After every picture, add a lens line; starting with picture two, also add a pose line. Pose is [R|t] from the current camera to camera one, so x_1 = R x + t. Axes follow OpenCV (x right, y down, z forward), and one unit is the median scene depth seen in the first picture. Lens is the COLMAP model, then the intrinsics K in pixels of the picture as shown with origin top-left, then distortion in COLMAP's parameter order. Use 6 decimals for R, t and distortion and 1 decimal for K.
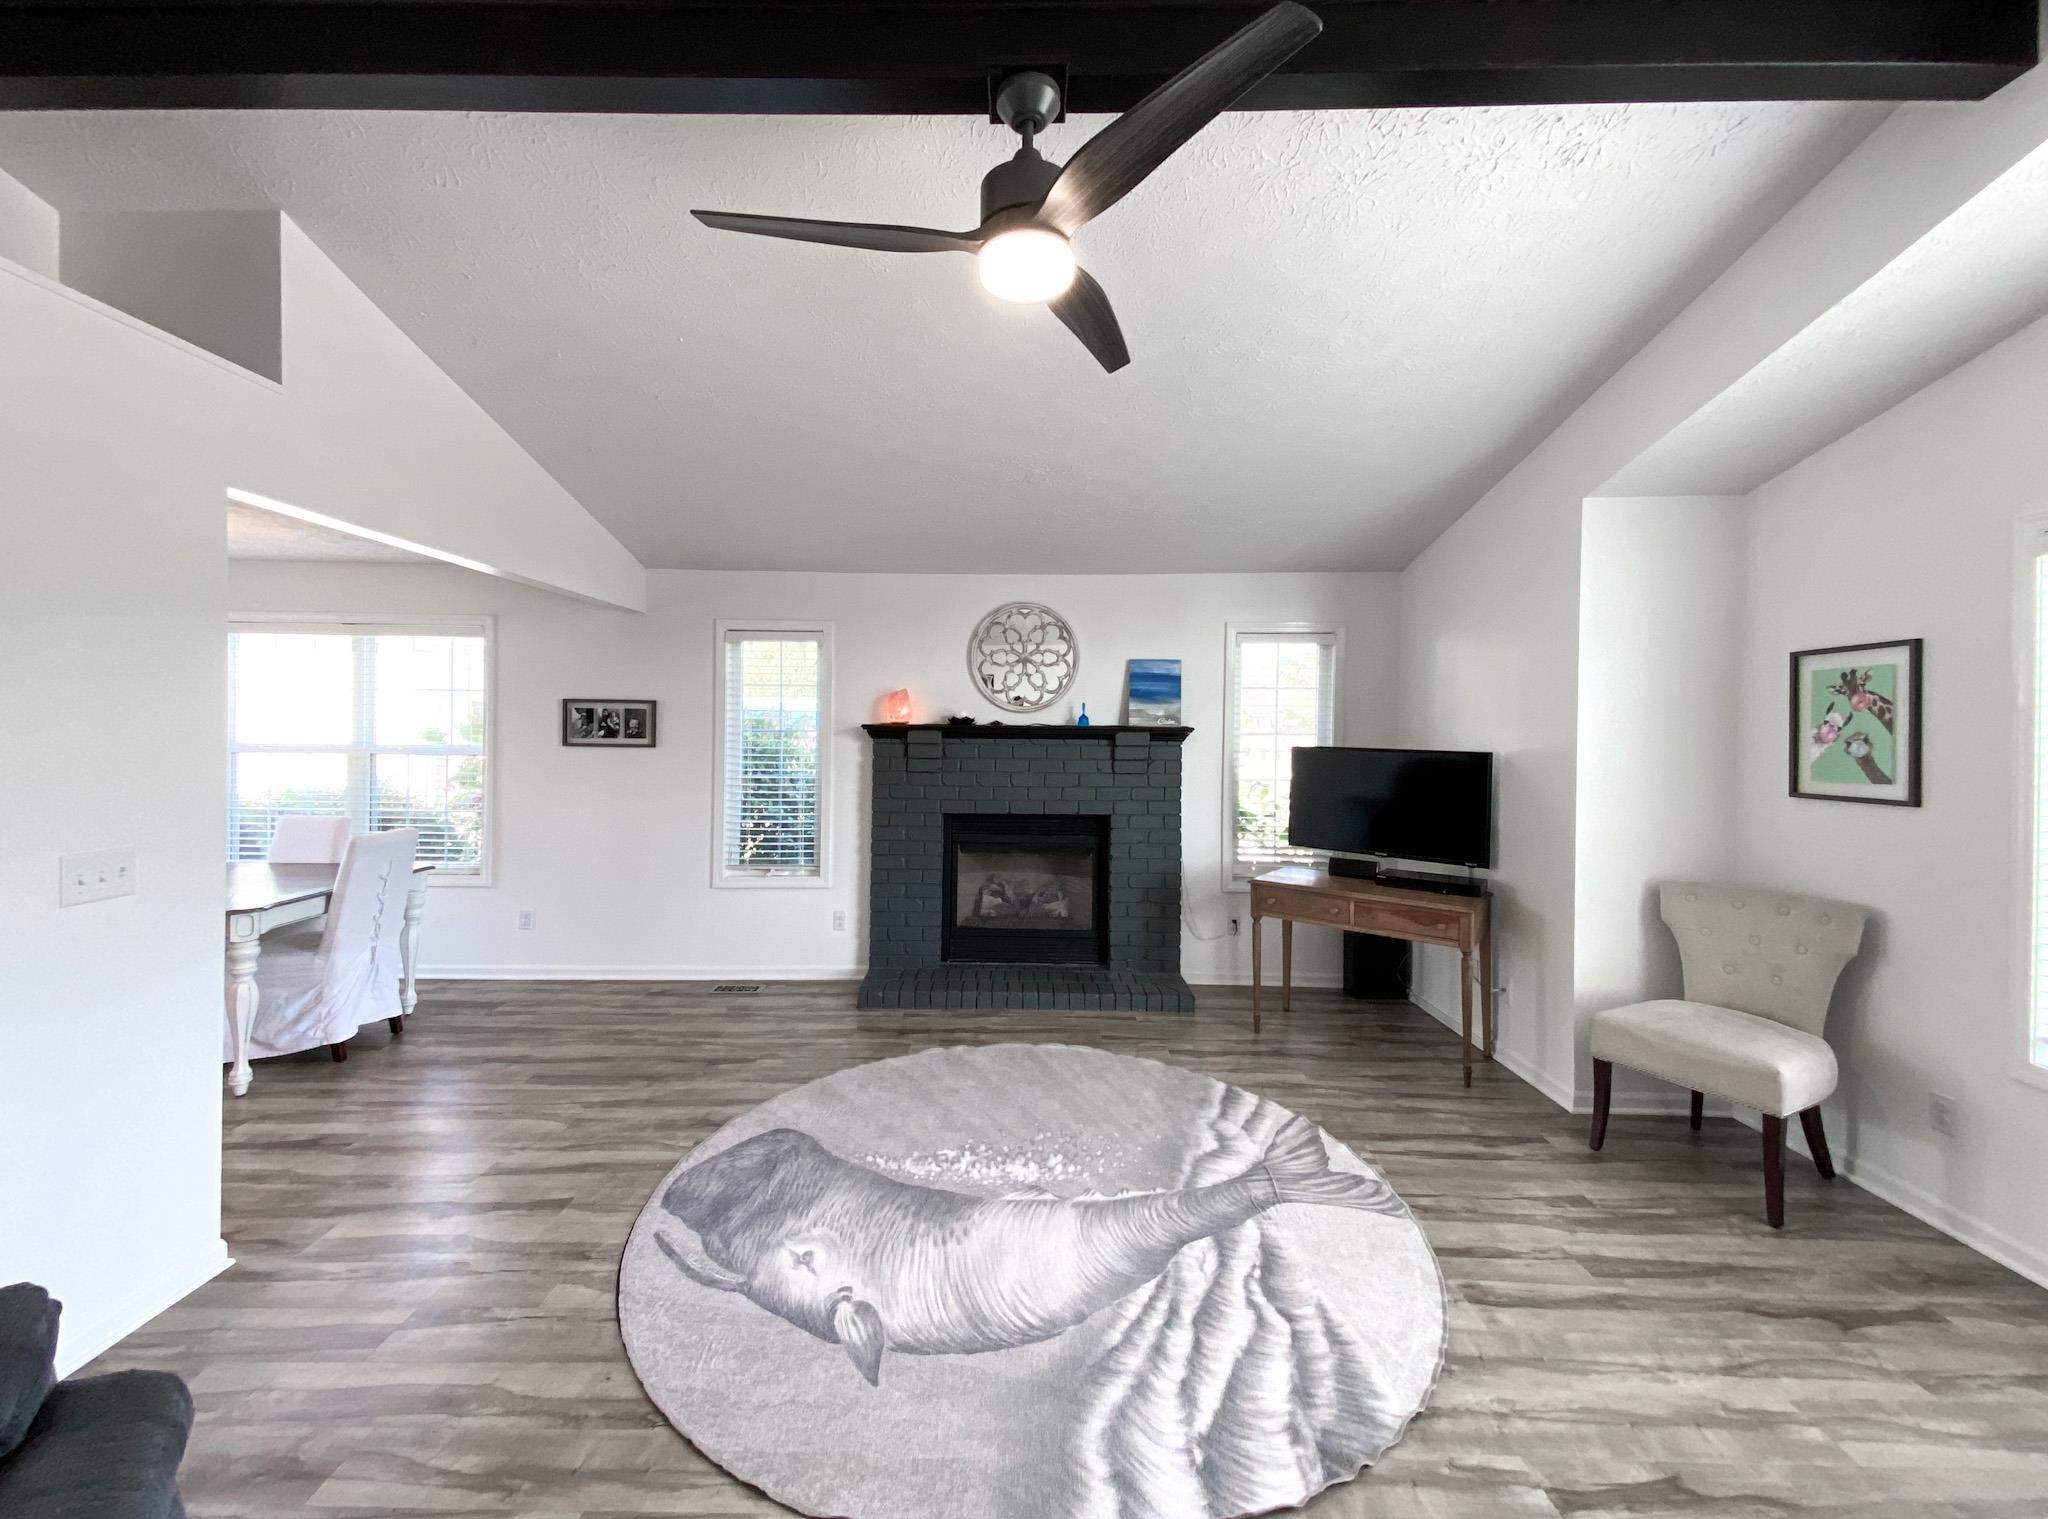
lens RADIAL K [[854.7, 0, 1021.9], [0, 854.7, 730.8], [0, 0, 1]] dist [0.106018, -0.000021]
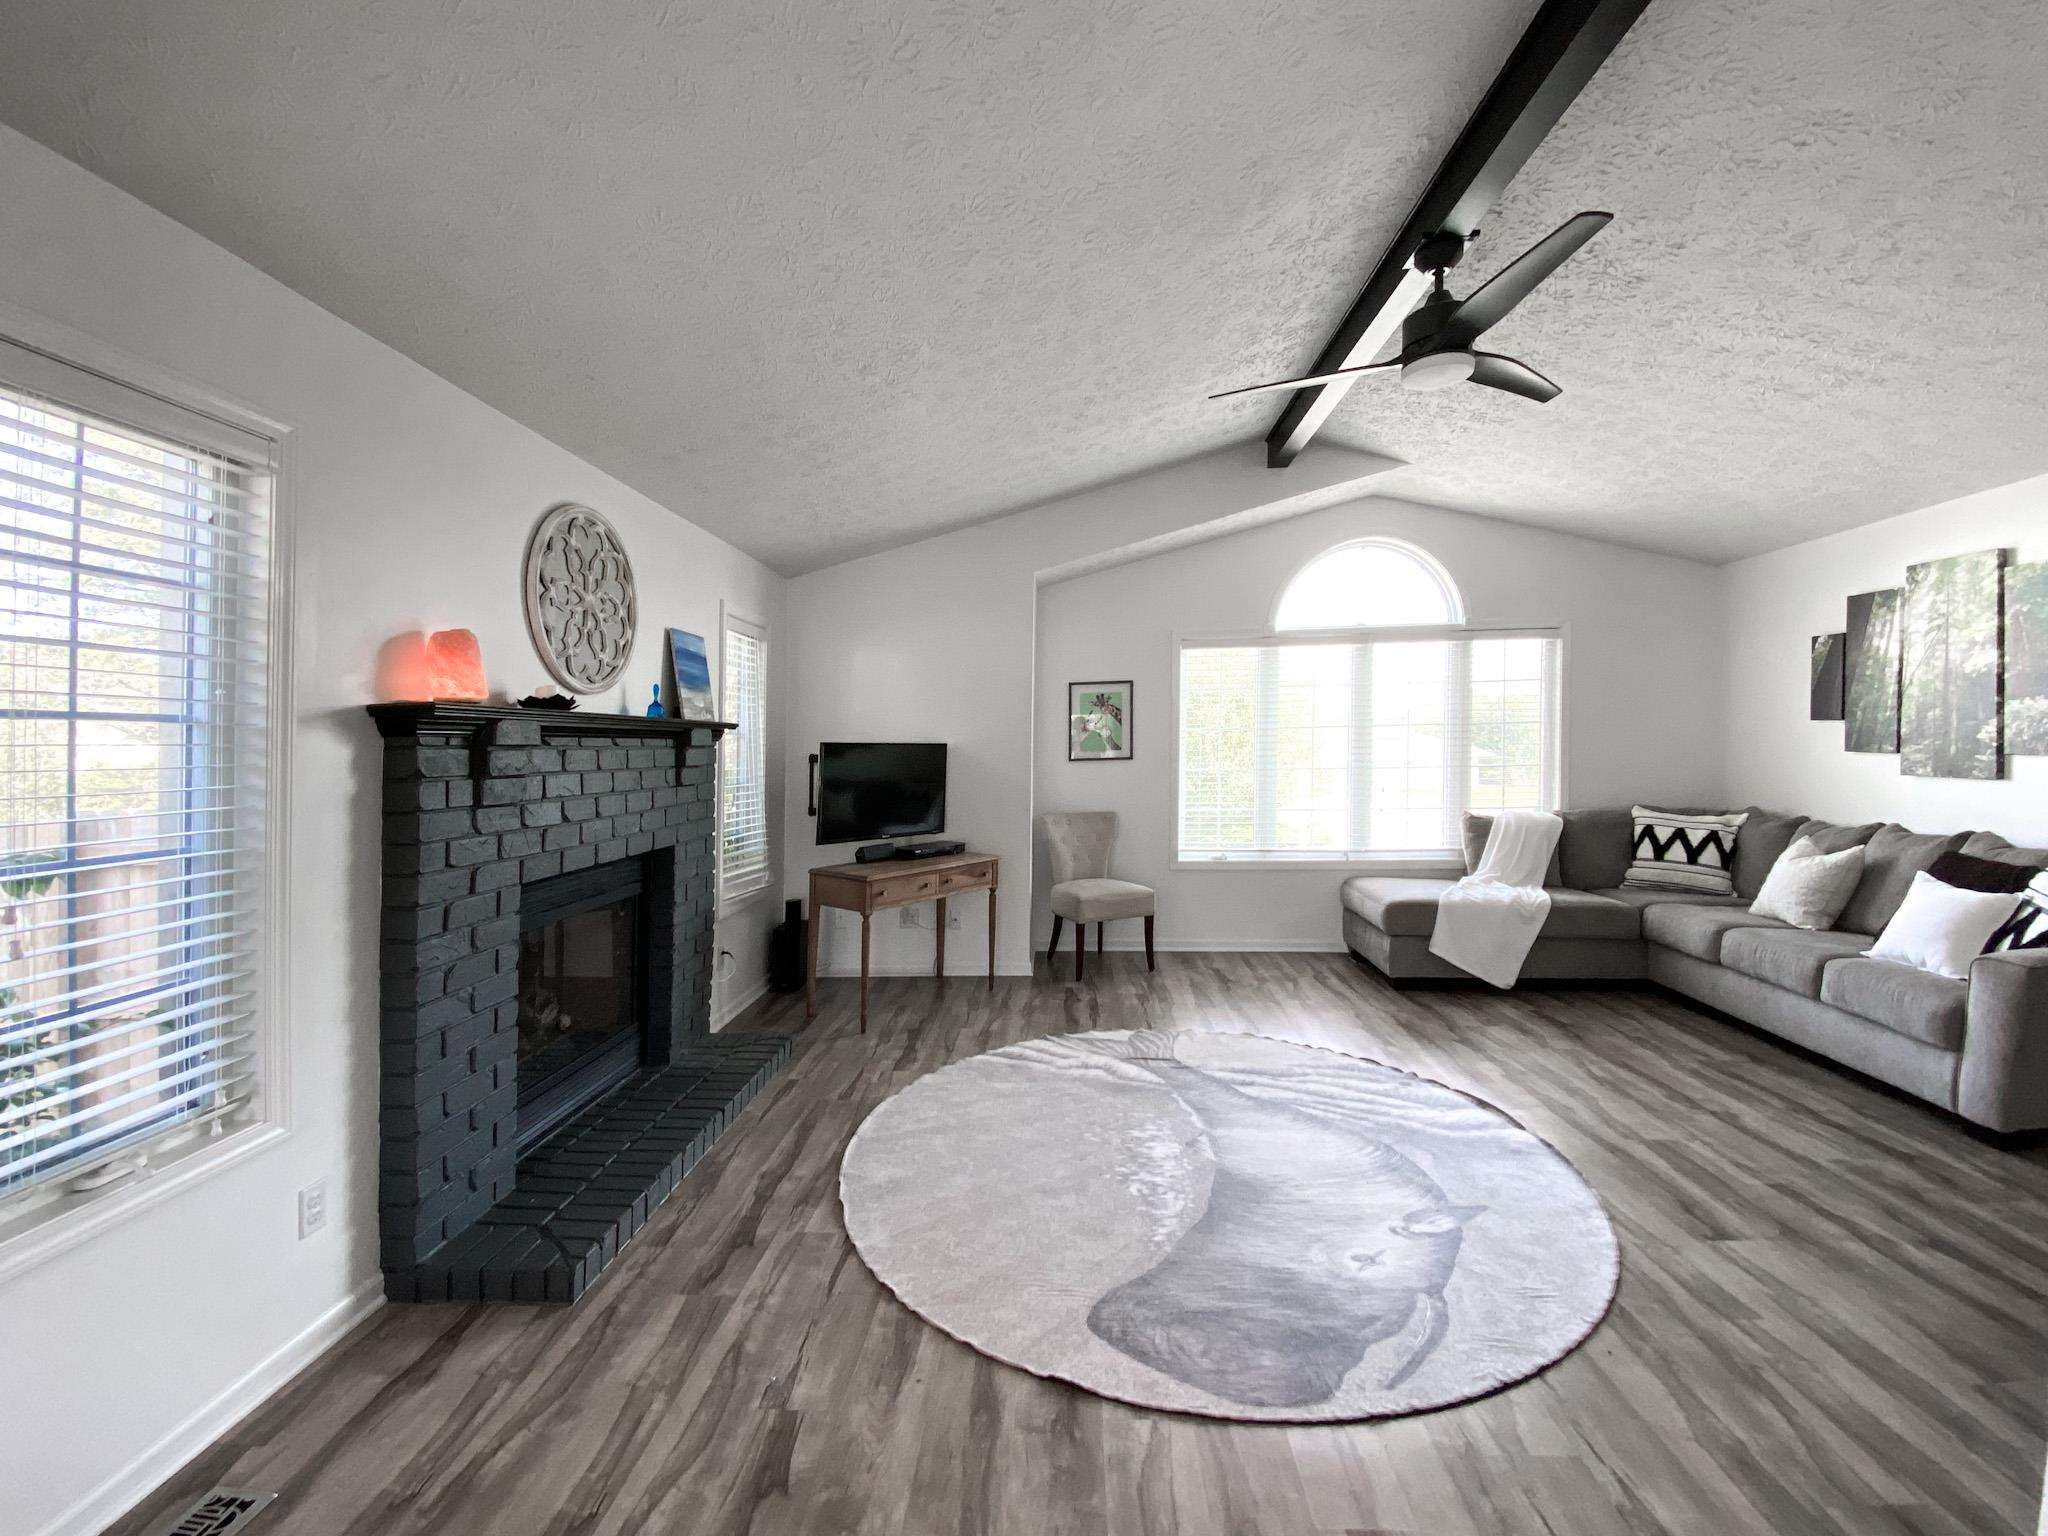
lens RADIAL K [[854.2, 0, 1024.0], [0, 854.2, 768.0], [0, 0, 1]] dist [0.029802, -0.000375]
pose [[0.044026, -0.034531, 0.998433, -0.913264], [0.021655, 0.999201, 0.033603, 0.025803], [-0.998796, 0.020142, 0.044738, 1.033996]]
